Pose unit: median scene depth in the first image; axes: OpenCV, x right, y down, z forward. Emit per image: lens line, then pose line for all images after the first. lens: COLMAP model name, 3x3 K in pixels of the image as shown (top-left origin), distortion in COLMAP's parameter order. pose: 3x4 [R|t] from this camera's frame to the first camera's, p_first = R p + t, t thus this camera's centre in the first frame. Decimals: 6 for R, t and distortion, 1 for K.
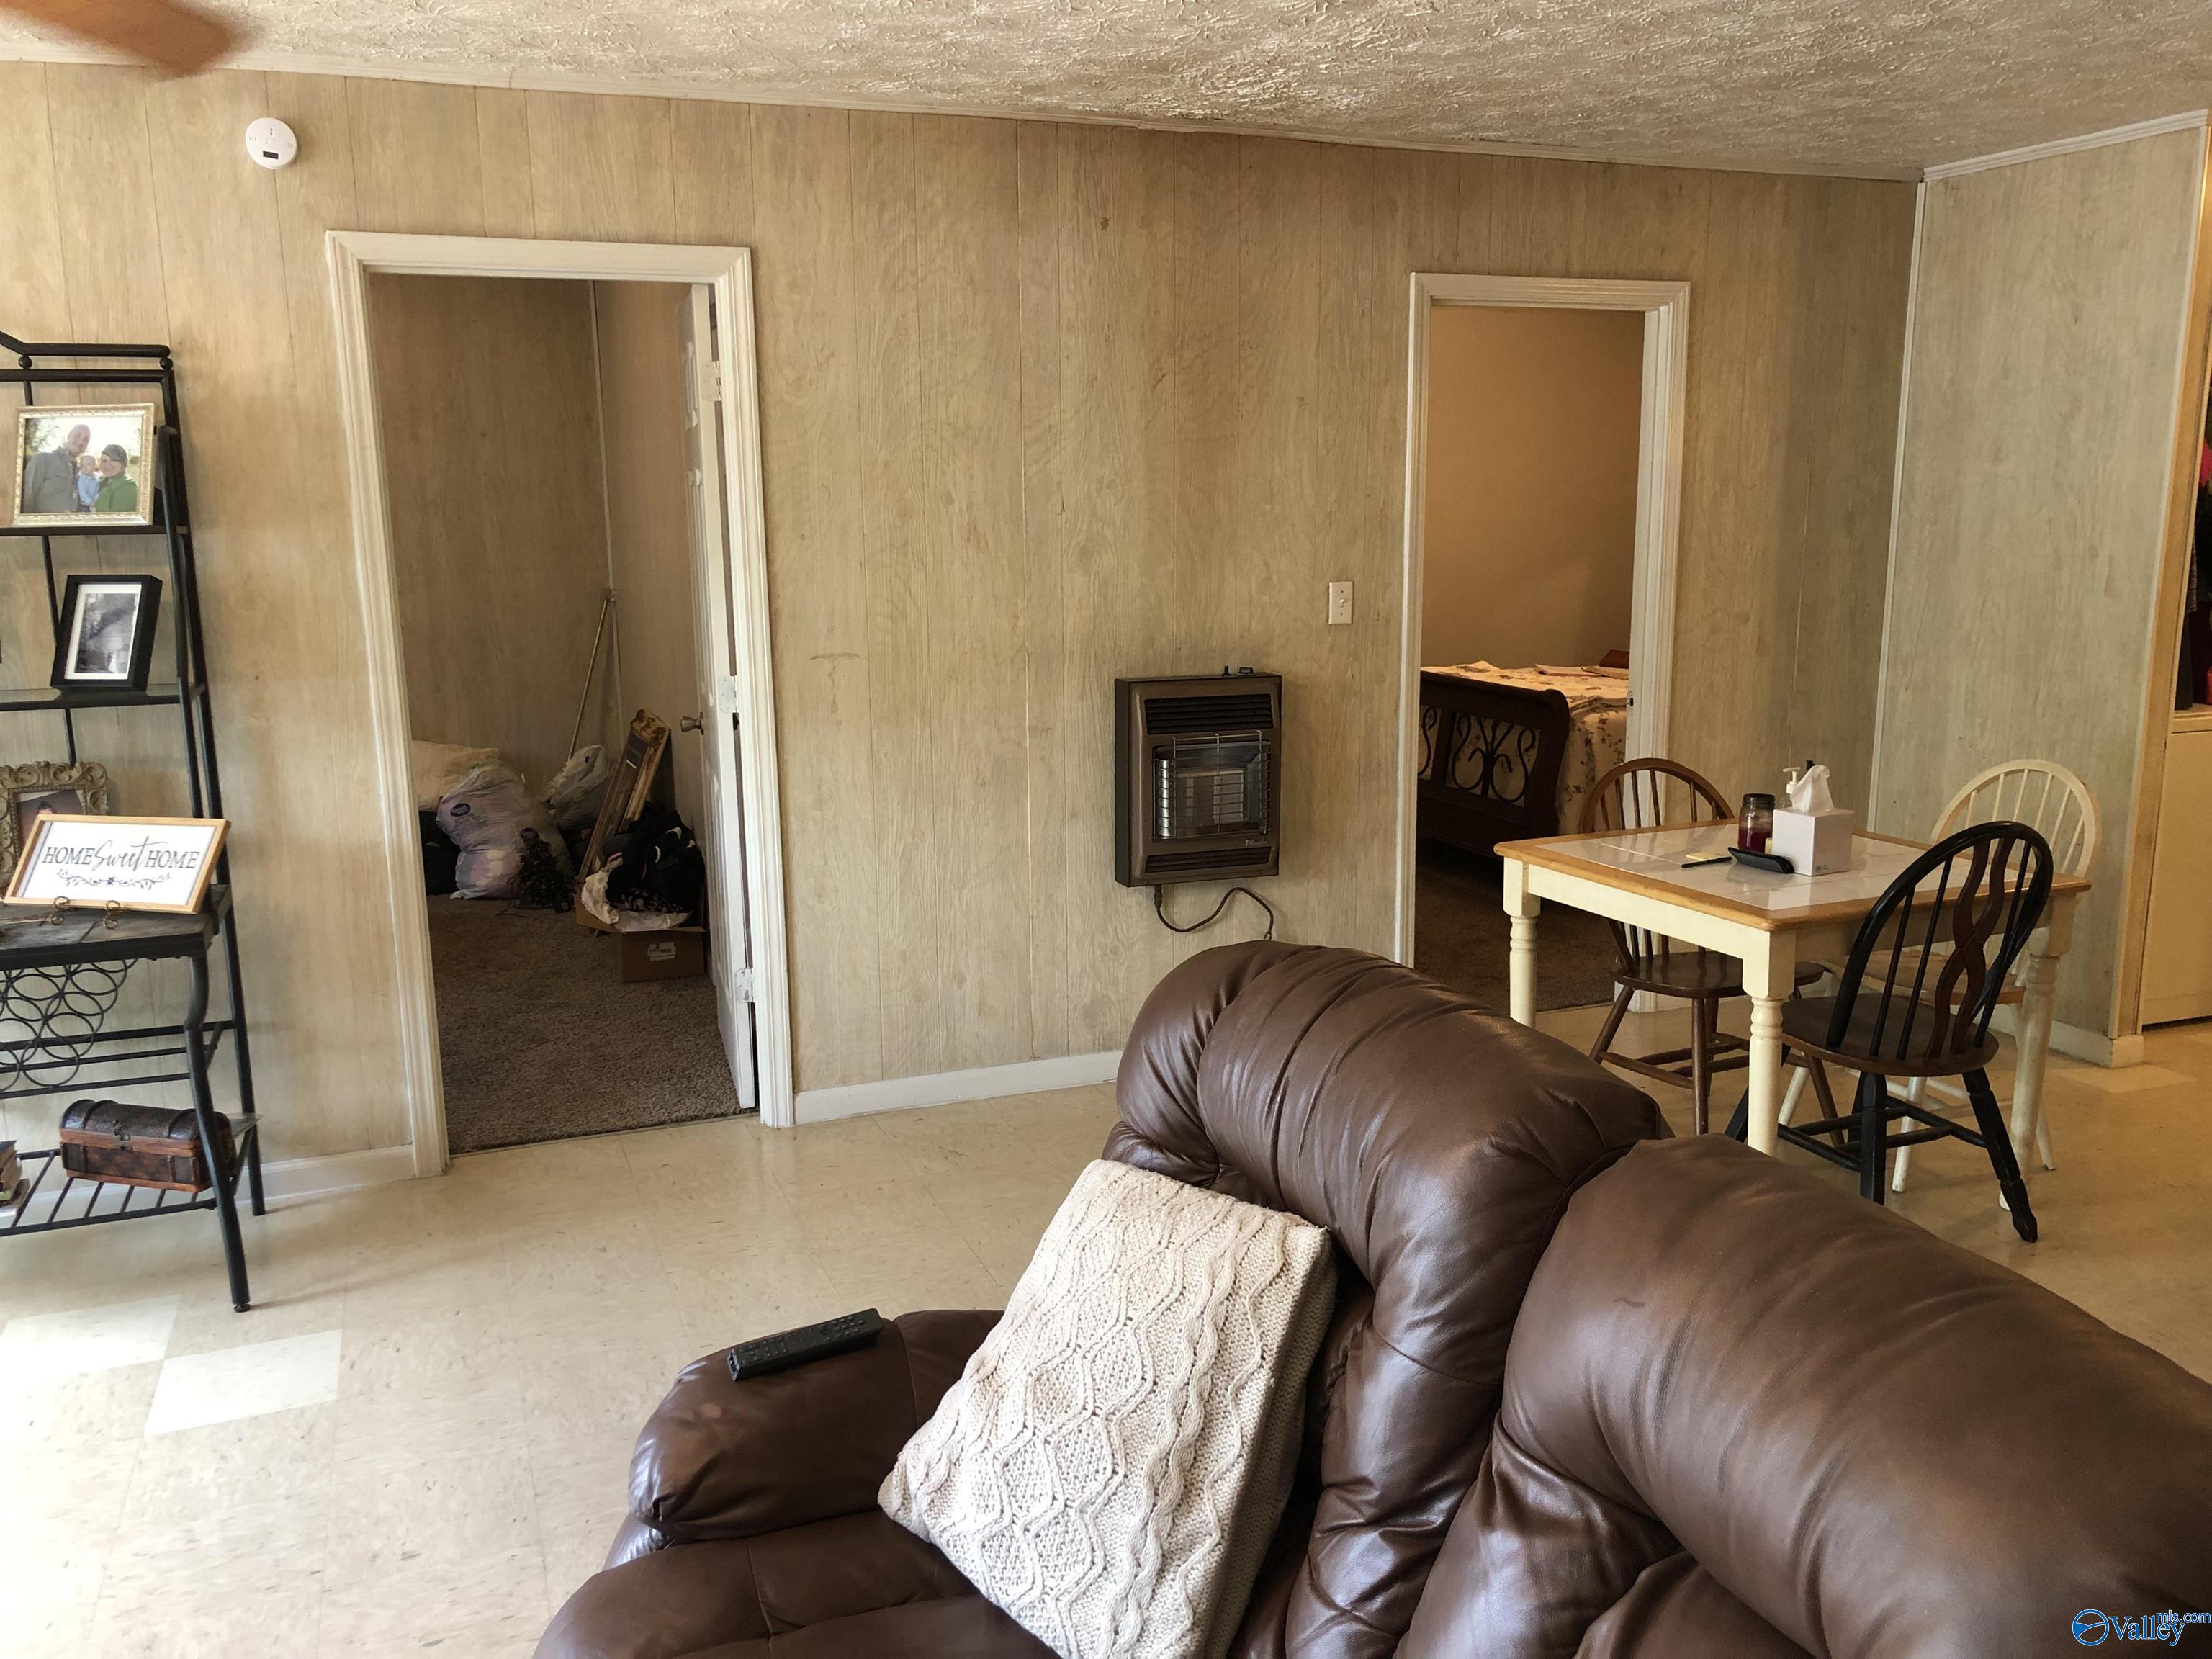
lens RADIAL K [[1833.3, 0, 1113.2], [0, 1833.3, 849.0], [0, 0, 1]] dist [0.059283, -0.059955]
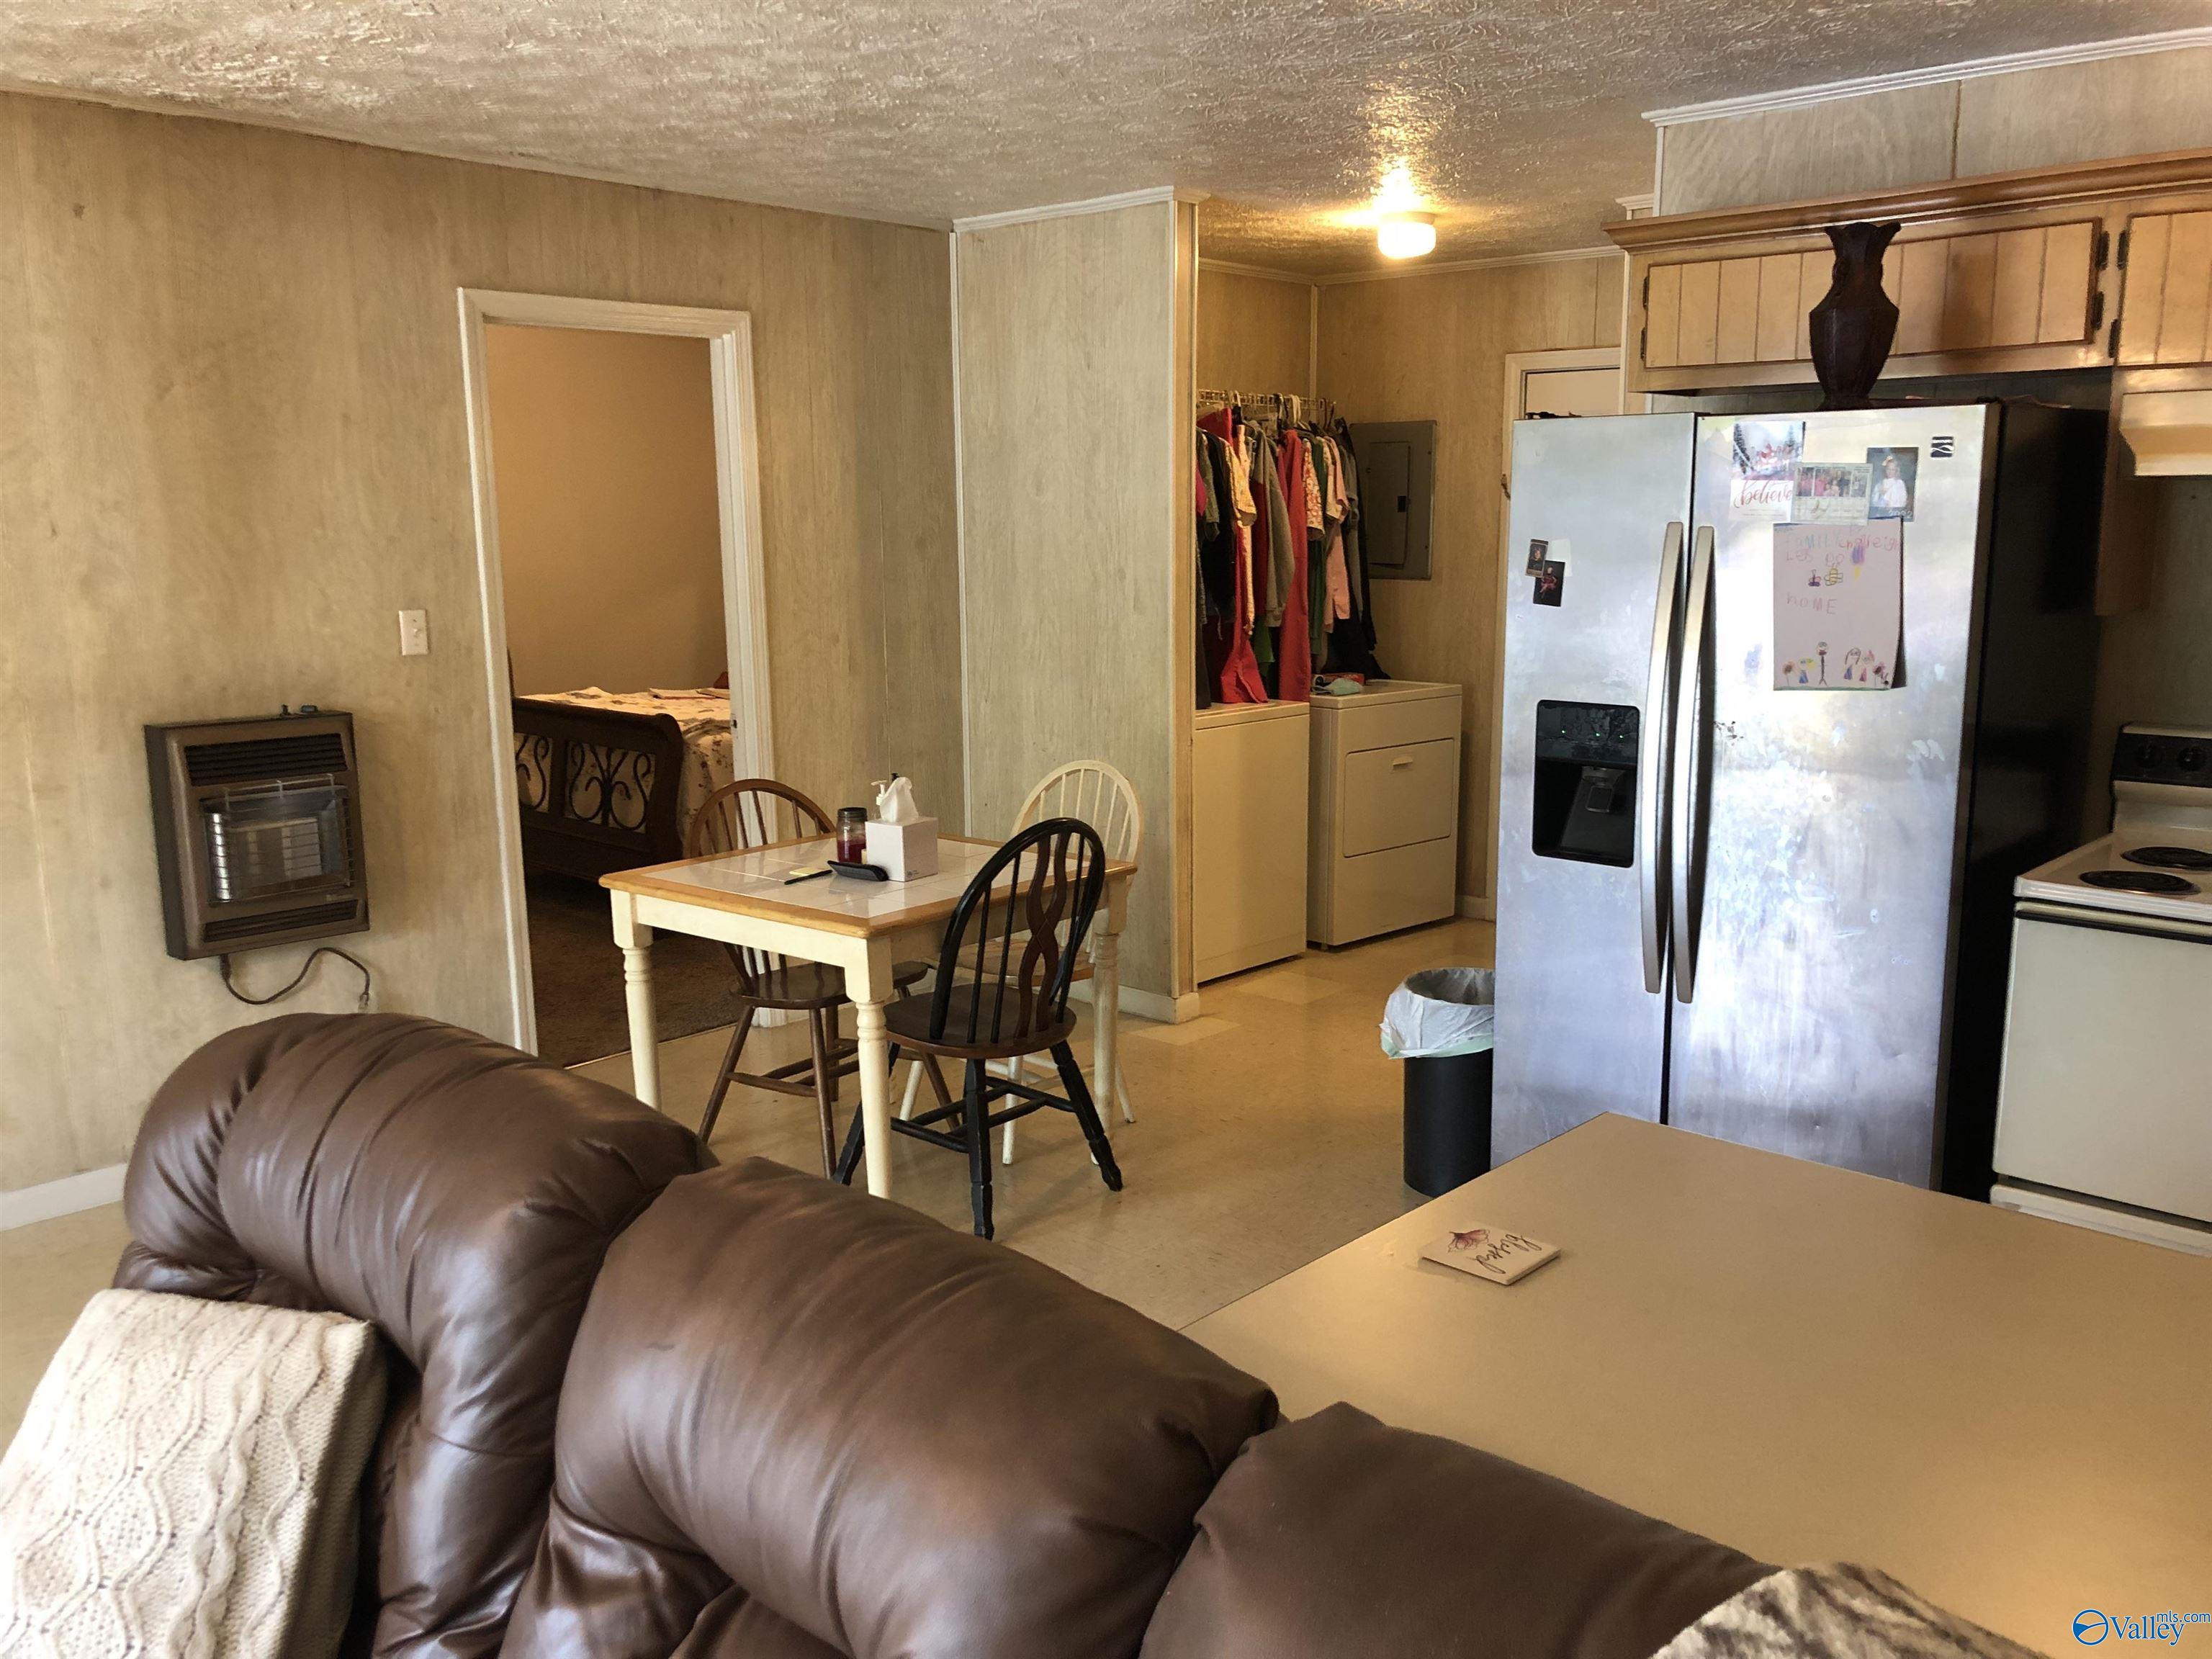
lens RADIAL K [[1833.3, 0, 1116.2], [0, 1833.3, 850.9], [0, 0, 1]] dist [0.059283, -0.059955]
pose [[0.897577, -0.080116, 0.433518, 0.030219], [0.084244, 0.996398, 0.009716, -0.002707], [-0.432735, 0.027801, 0.901093, -0.001281]]
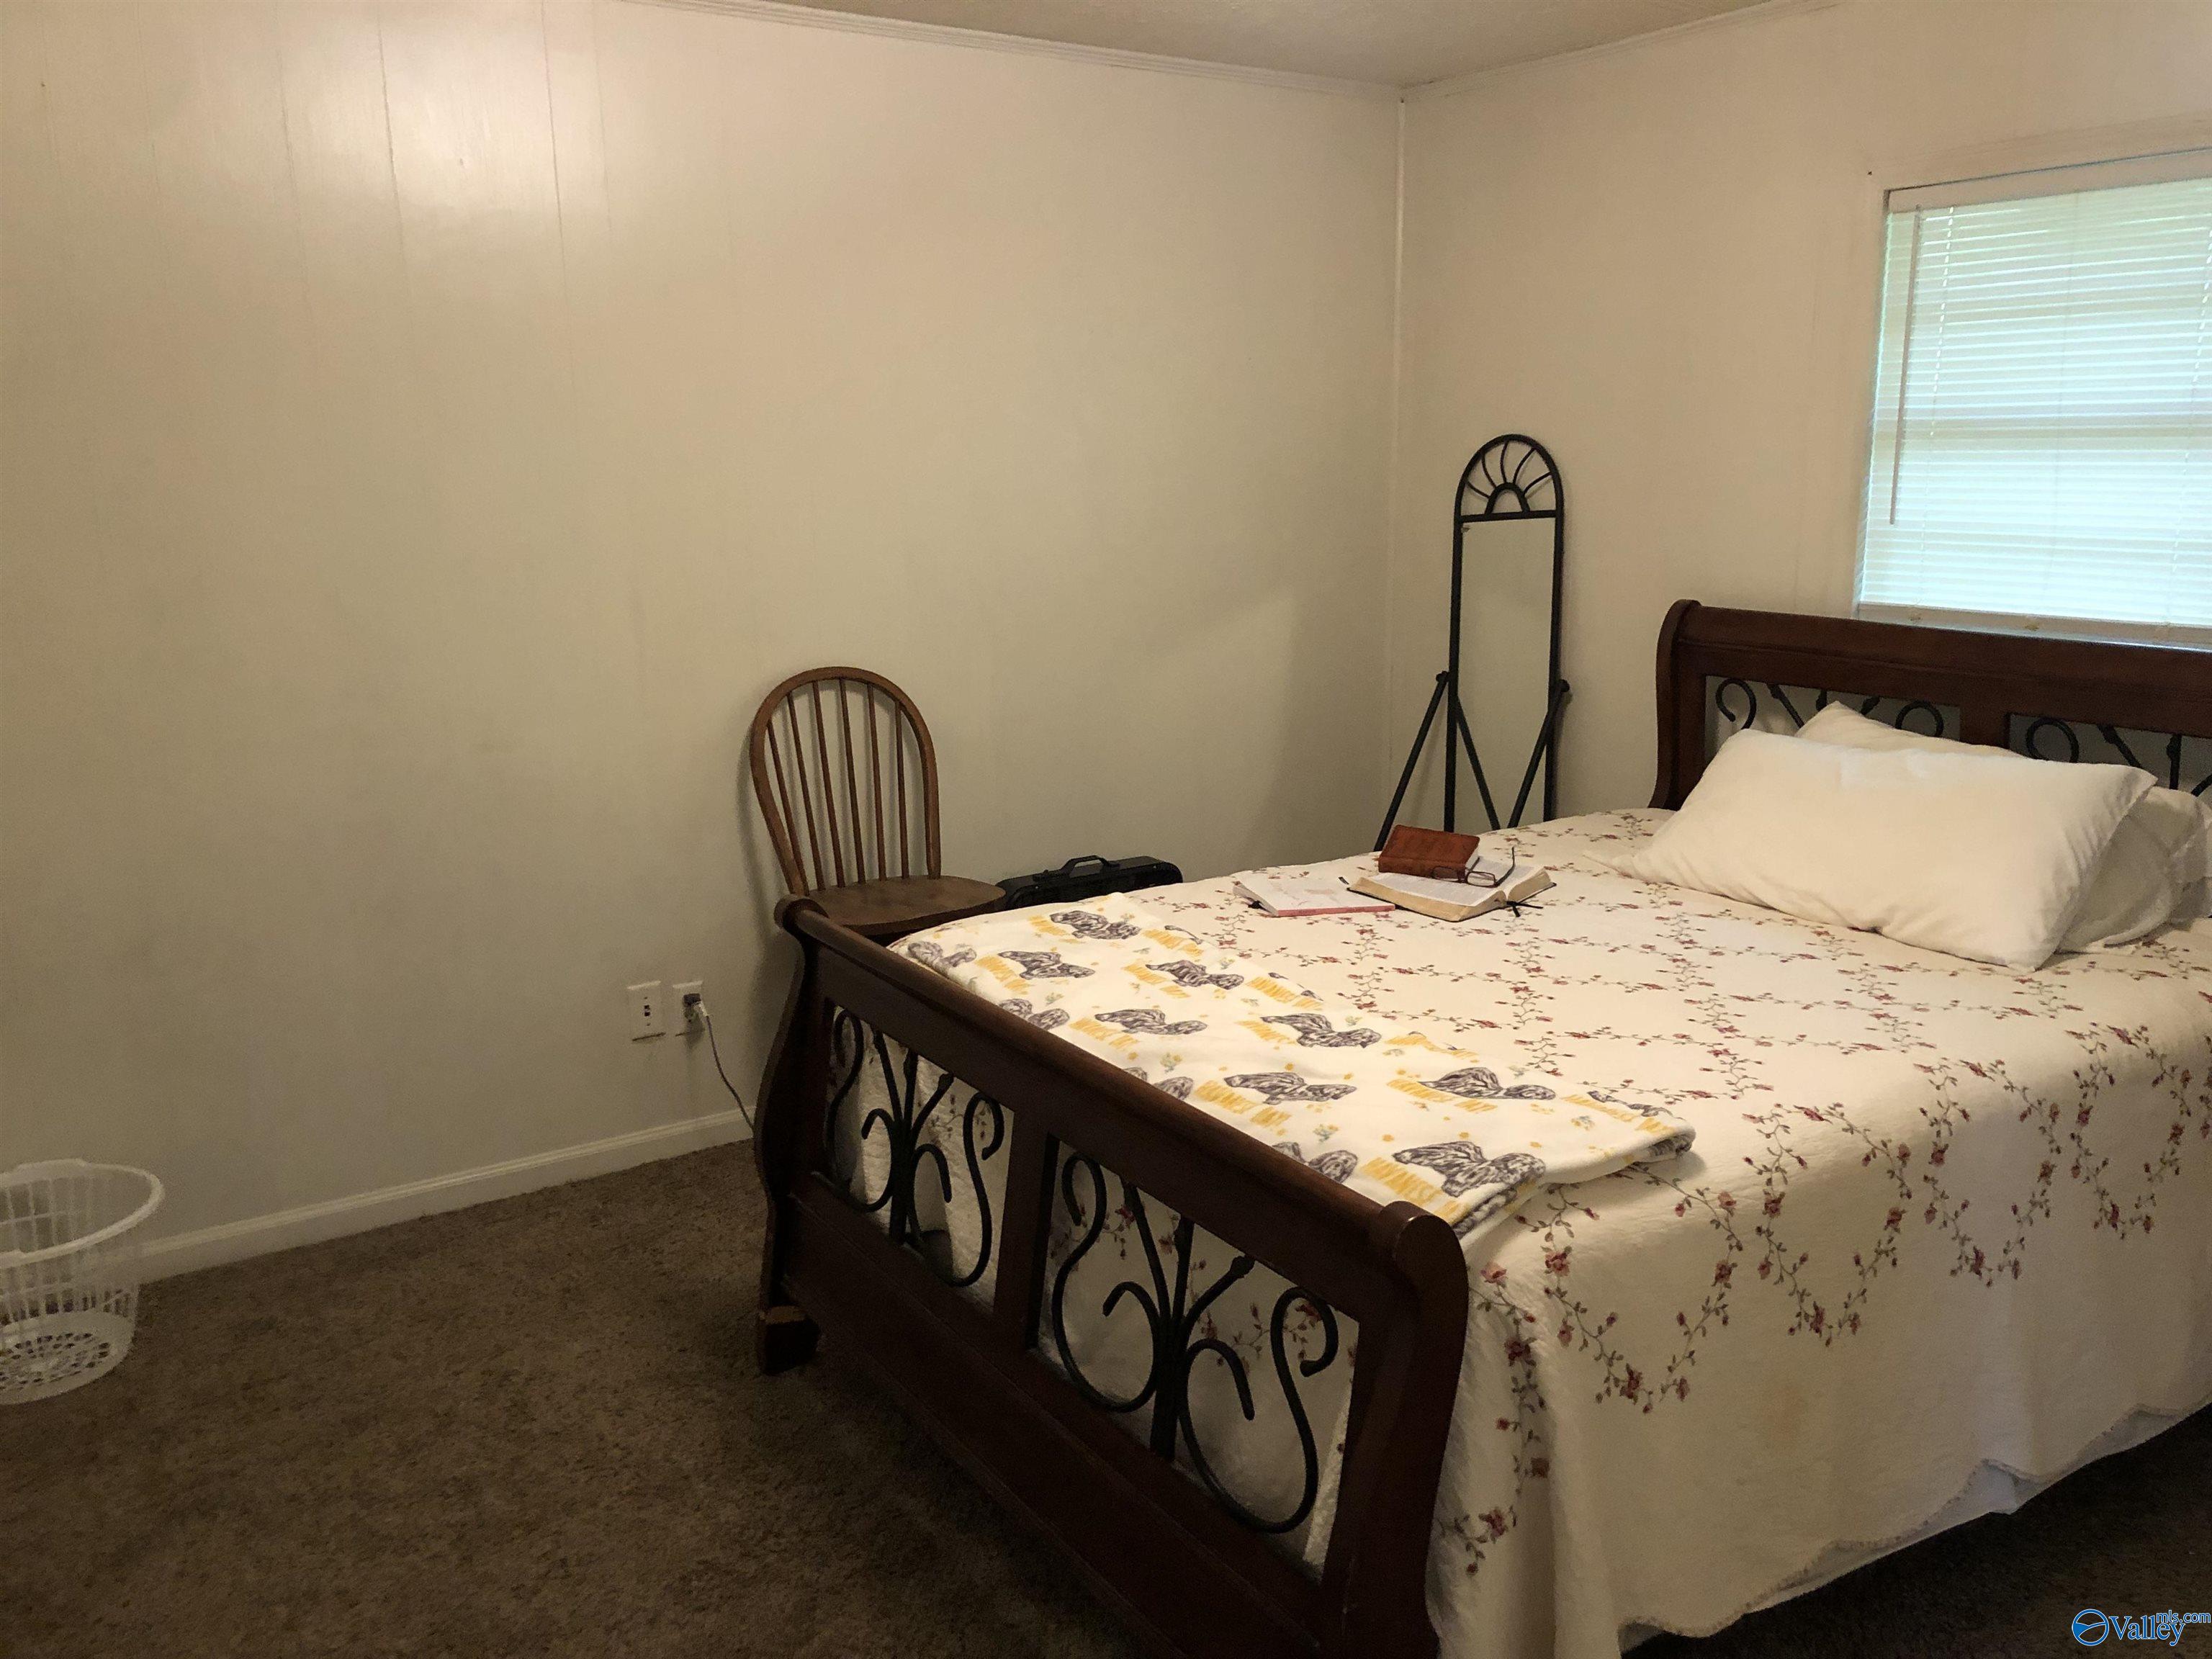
lens RADIAL K [[1833.3, 0, 1104.0], [0, 1833.3, 831.4], [0, 0, 1]] dist [0.059283, -0.059955]
pose [[0.978028, -0.054439, 0.201239, 0.202612], [0.051628, 0.998482, 0.019194, -0.208800], [-0.201978, -0.008383, 0.979354, 1.045352]]
